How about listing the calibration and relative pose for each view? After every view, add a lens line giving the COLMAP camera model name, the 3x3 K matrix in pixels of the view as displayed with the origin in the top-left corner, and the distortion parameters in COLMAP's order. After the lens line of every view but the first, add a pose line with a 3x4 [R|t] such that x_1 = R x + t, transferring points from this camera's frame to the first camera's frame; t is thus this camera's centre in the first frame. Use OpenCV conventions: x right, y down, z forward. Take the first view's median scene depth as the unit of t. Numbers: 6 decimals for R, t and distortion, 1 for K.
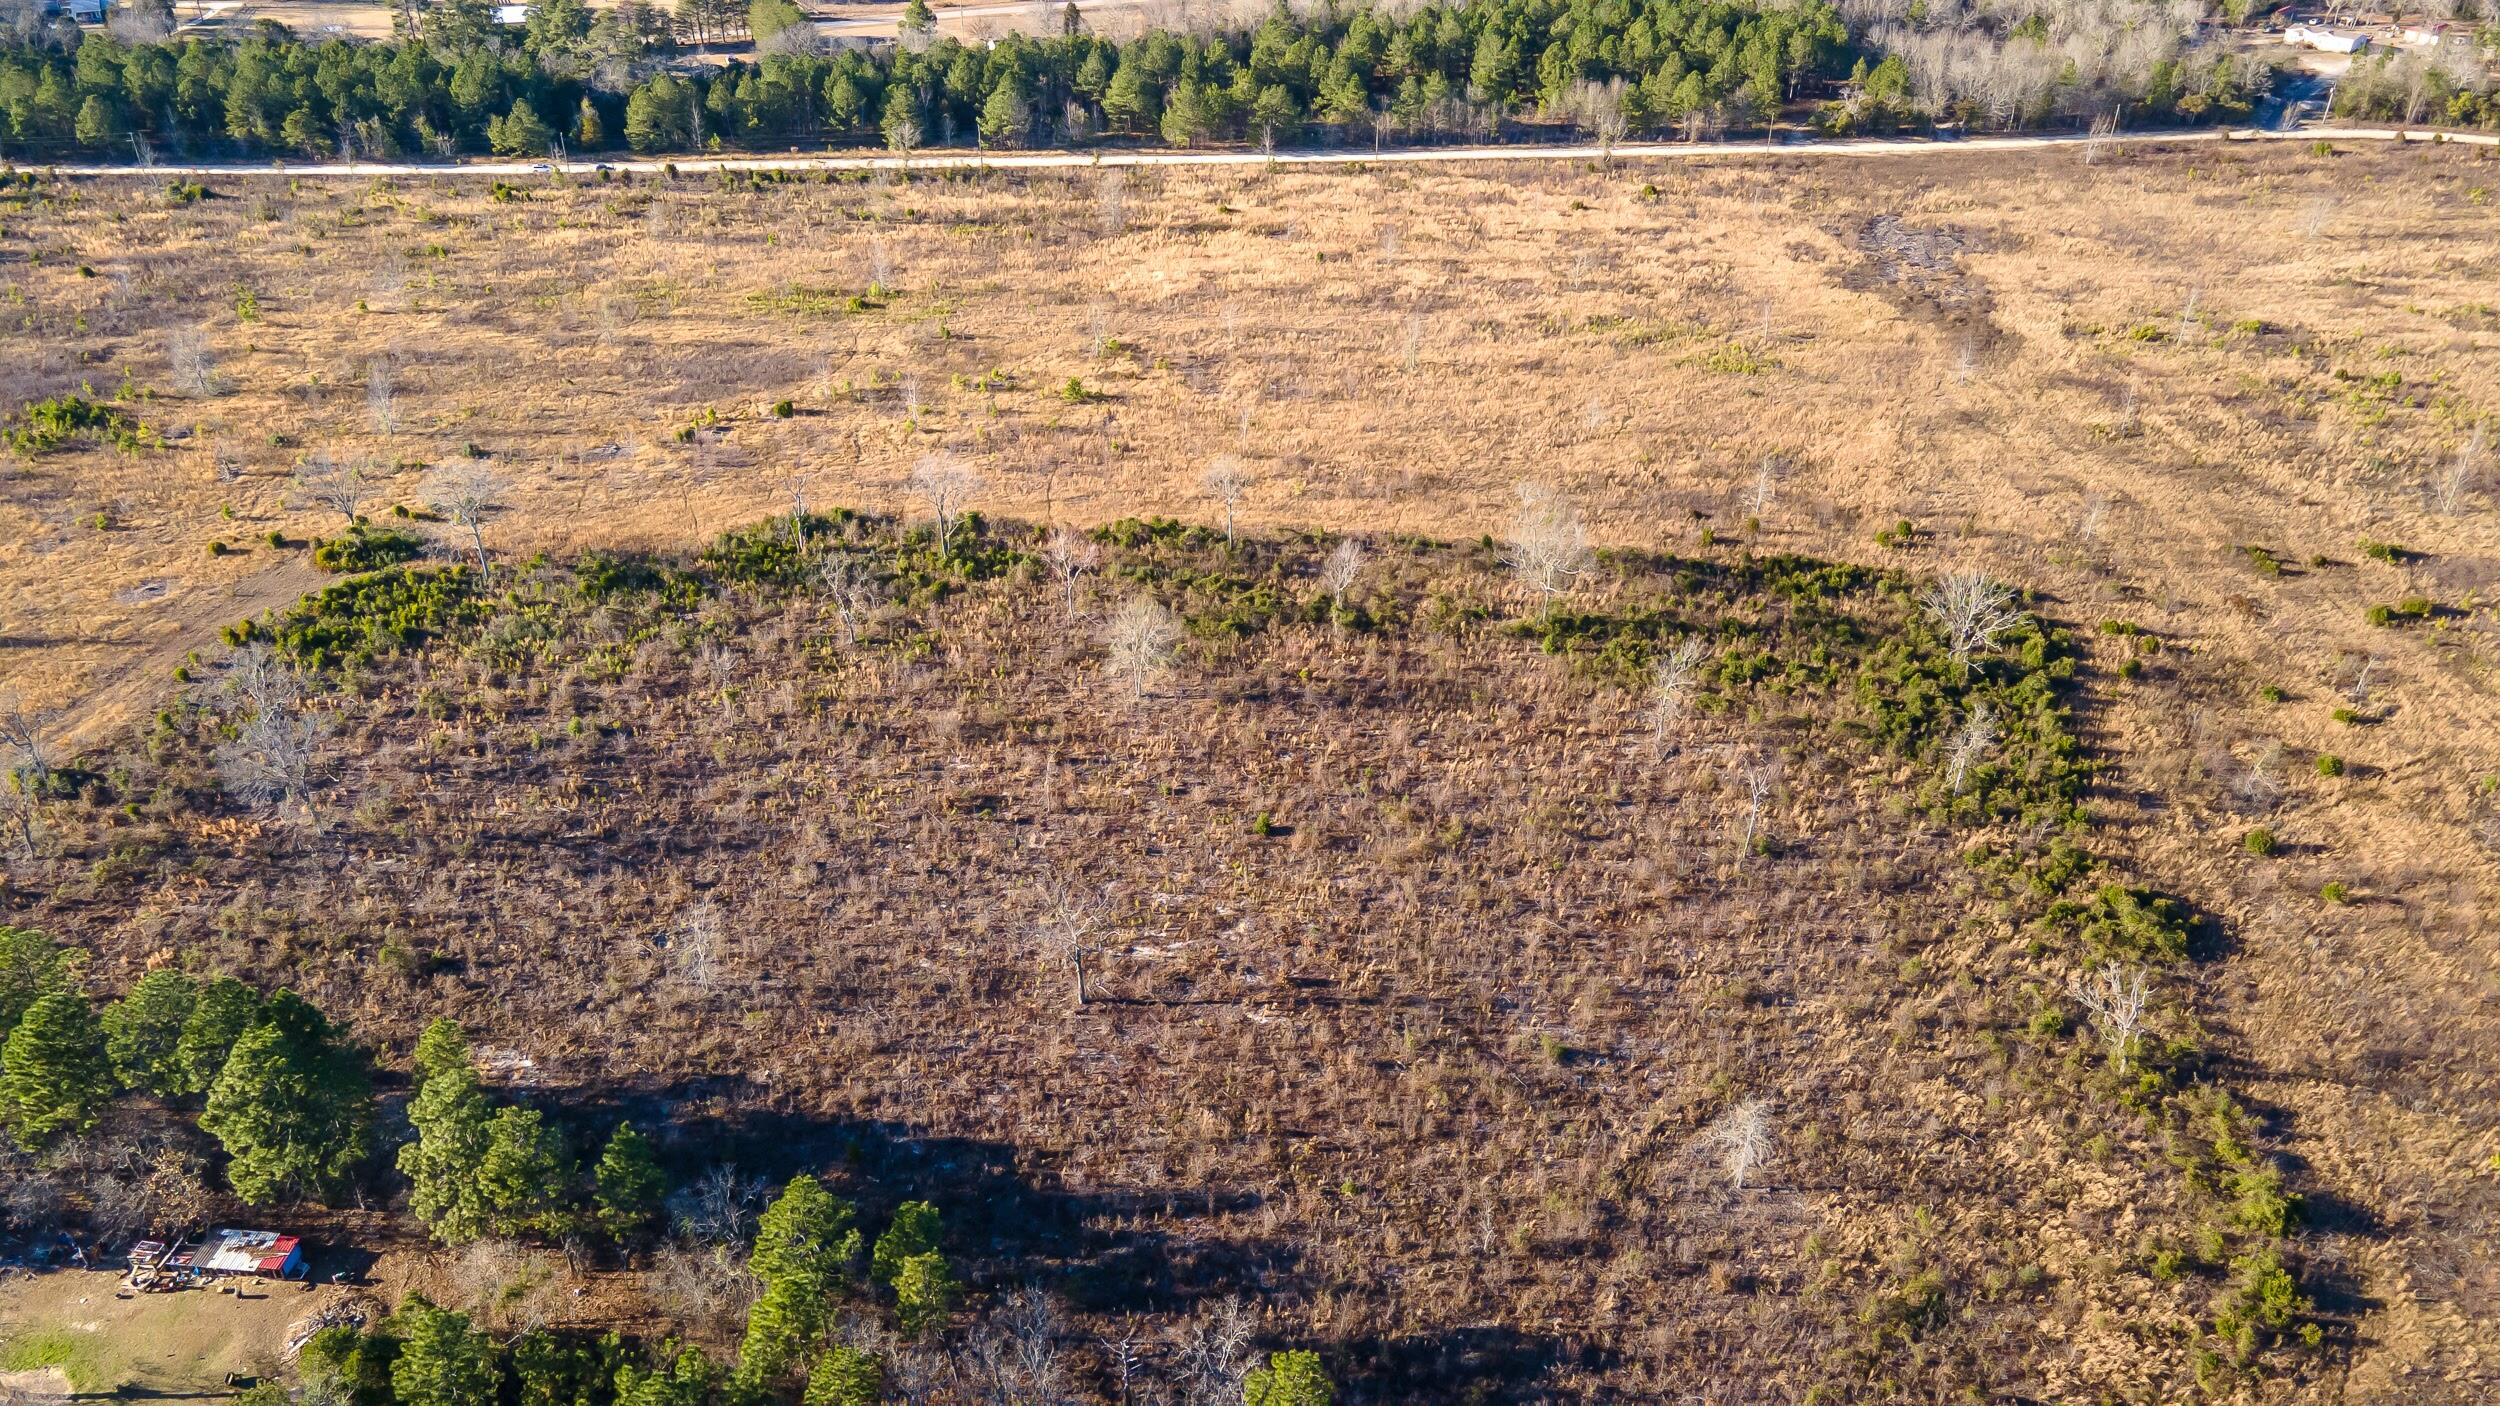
lens RADIAL K [[1813.6, 0, 1250.0], [0, 1813.6, 703.0], [0, 0, 1]] dist [0.022540, 0.019409]
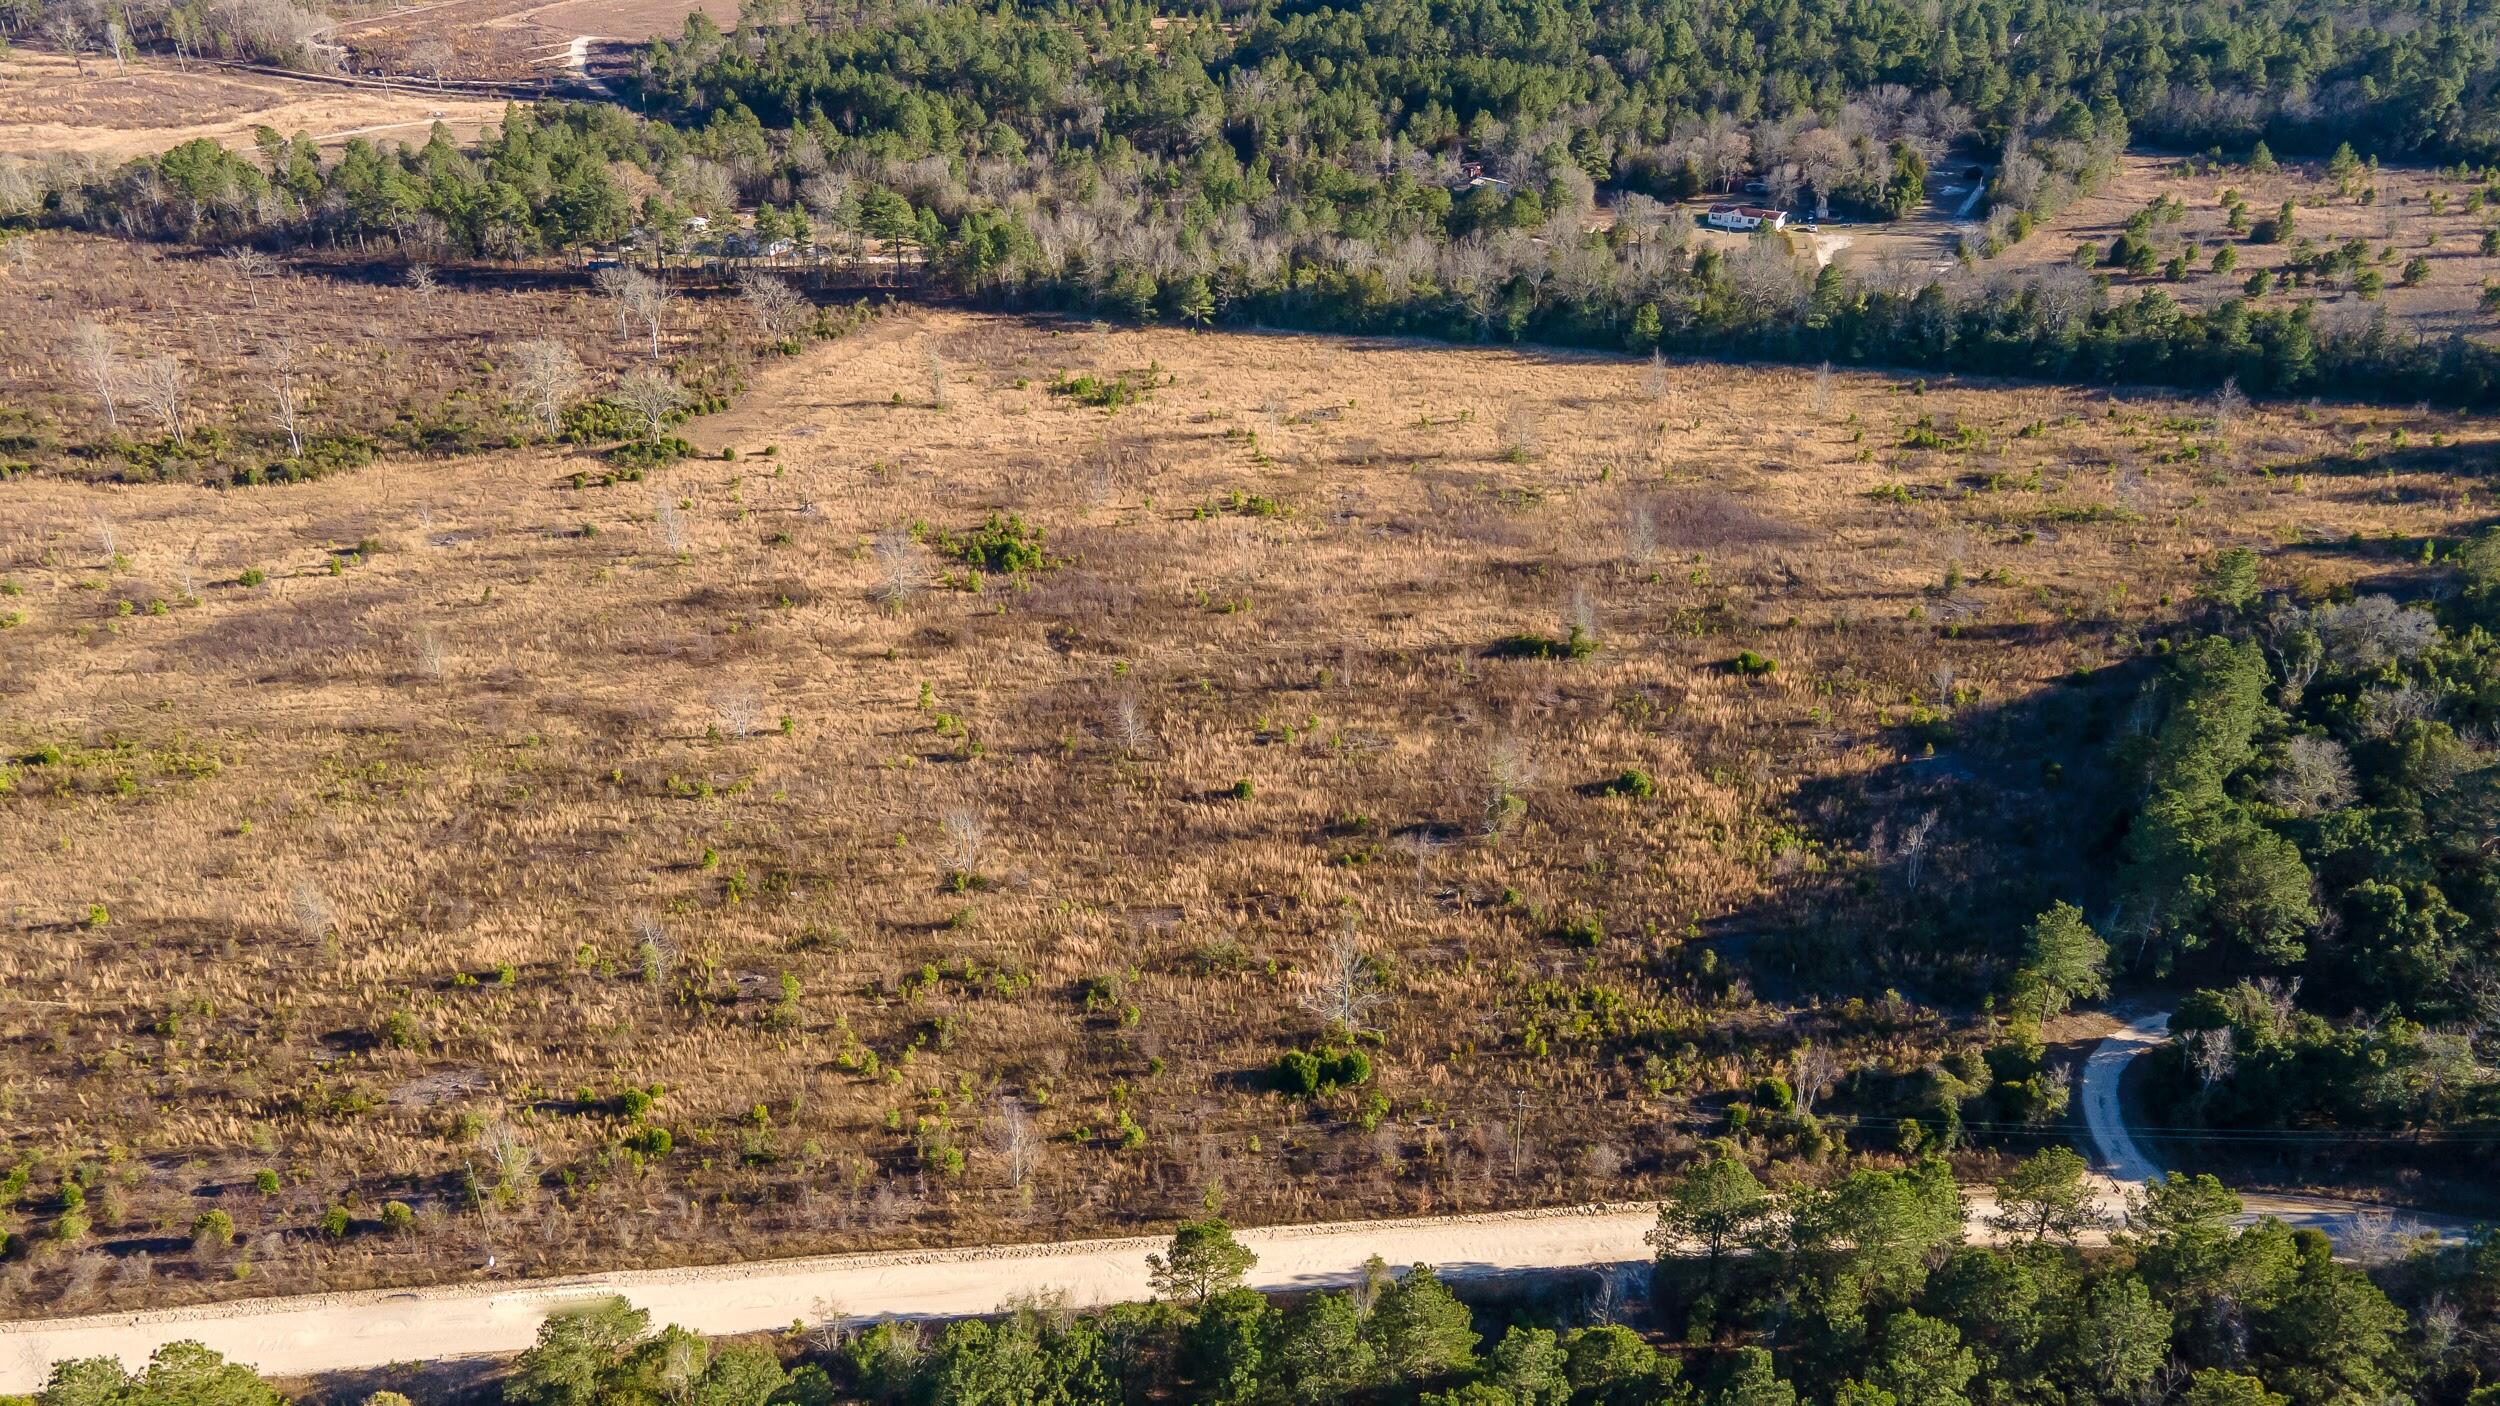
lens RADIAL K [[1813.6, 0, 1250.0], [0, 1813.6, 703.0], [0, 0, 1]] dist [0.022540, 0.019409]
pose [[-0.999102, 0.012211, -0.040568, -0.660904], [-0.029769, 0.478980, 0.877321, -0.874712], [0.030144, 0.877741, -0.478186, 1.385032]]
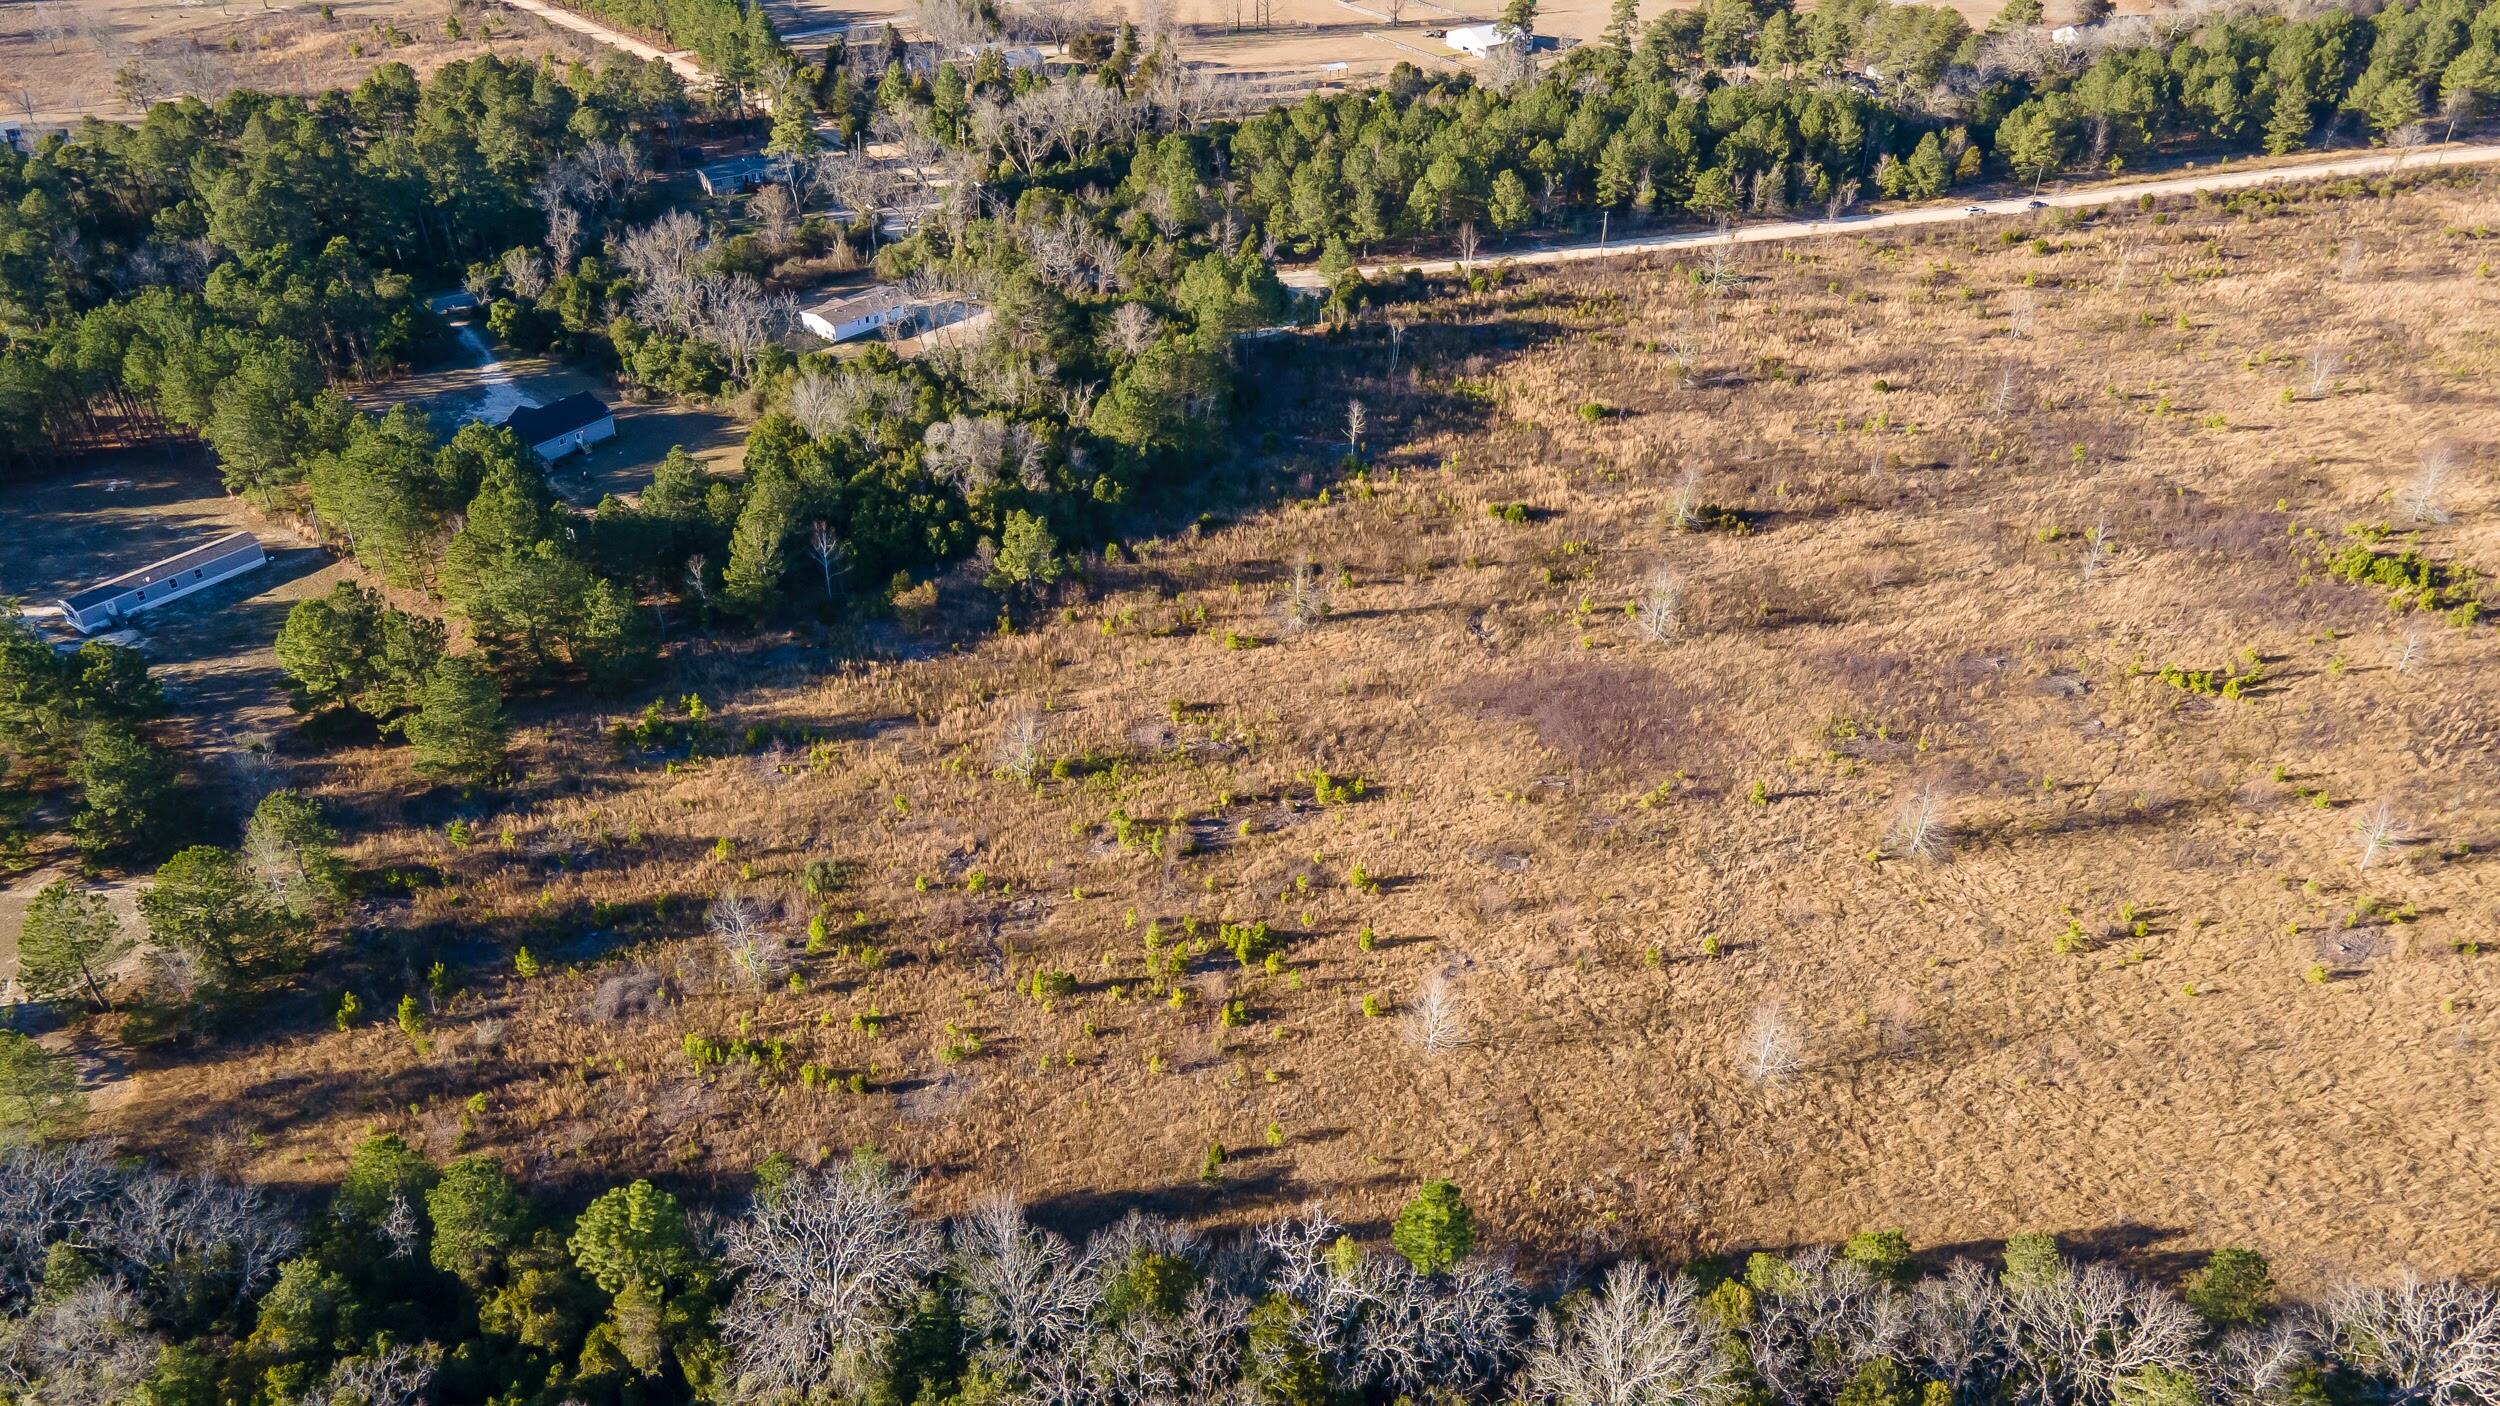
lens RADIAL K [[1813.6, 0, 1250.0], [0, 1813.6, 703.0], [0, 0, 1]] dist [0.022540, 0.019409]
pose [[0.979555, -0.134682, 0.149442, -1.144946], [0.134656, 0.990838, 0.010341, -0.156590], [-0.149465, 0.009993, 0.988716, 0.247126]]
